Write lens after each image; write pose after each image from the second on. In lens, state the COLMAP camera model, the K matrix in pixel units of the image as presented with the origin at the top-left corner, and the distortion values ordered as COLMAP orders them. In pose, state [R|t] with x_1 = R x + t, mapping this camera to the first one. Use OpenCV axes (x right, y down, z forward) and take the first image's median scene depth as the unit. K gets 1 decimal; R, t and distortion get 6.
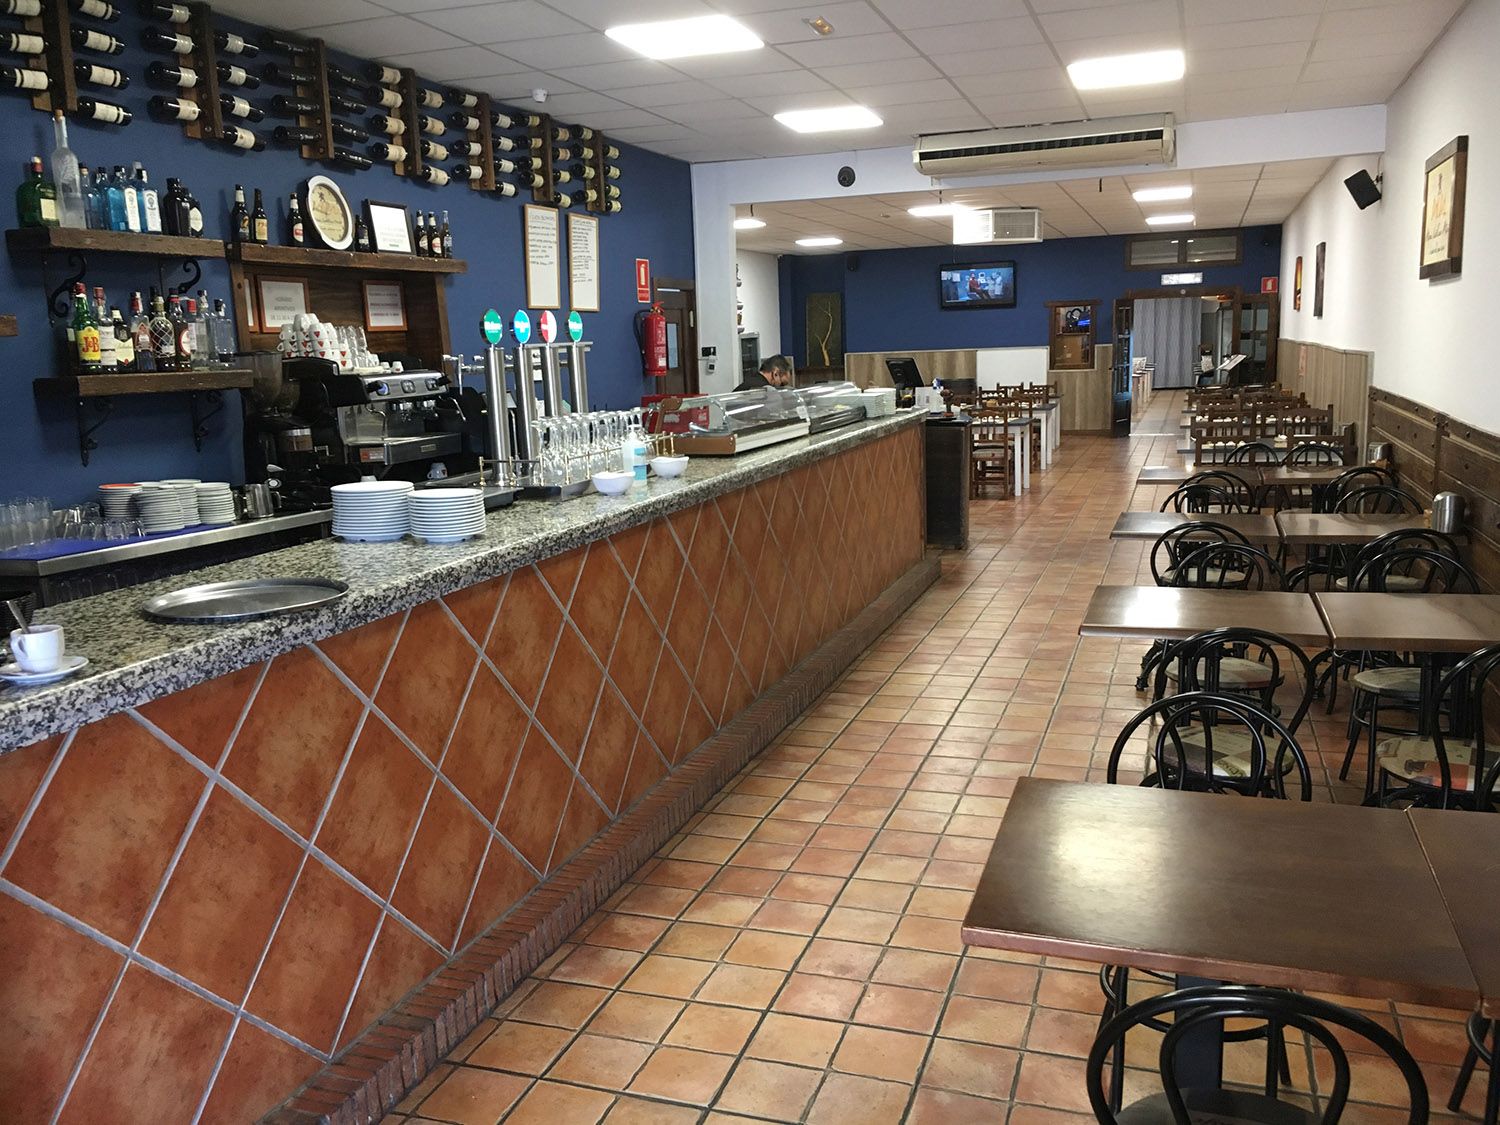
lens RADIAL K [[1260.8, 0, 753.5], [0, 1260.8, 570.2], [0, 0, 1]] dist [0.011939, -0.000921]
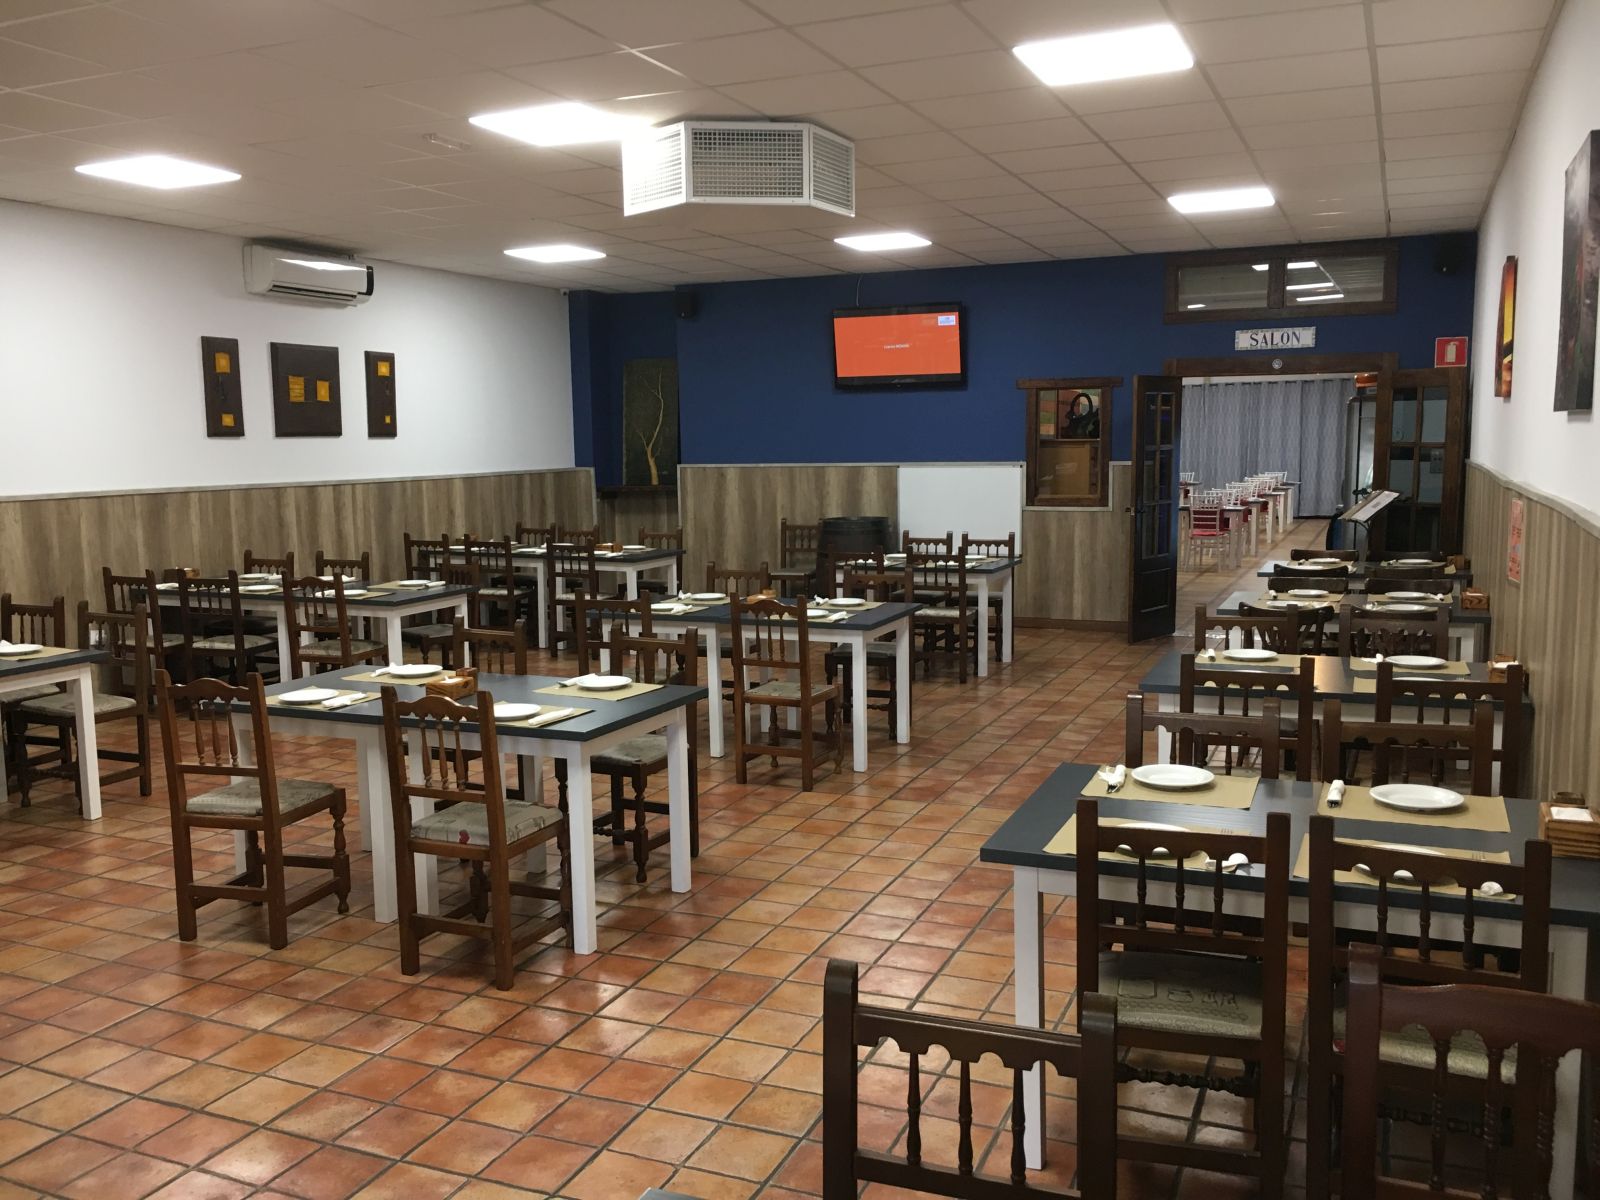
lens RADIAL K [[1344.8, 0, 795.6], [0, 1344.8, 593.0], [0, 0, 1]] dist [0.011939, -0.000921]
pose [[0.995834, 0.032101, -0.085349, 0.188907], [-0.037221, 0.997559, -0.059087, -0.085467], [0.083244, 0.062018, 0.994597, 0.432334]]
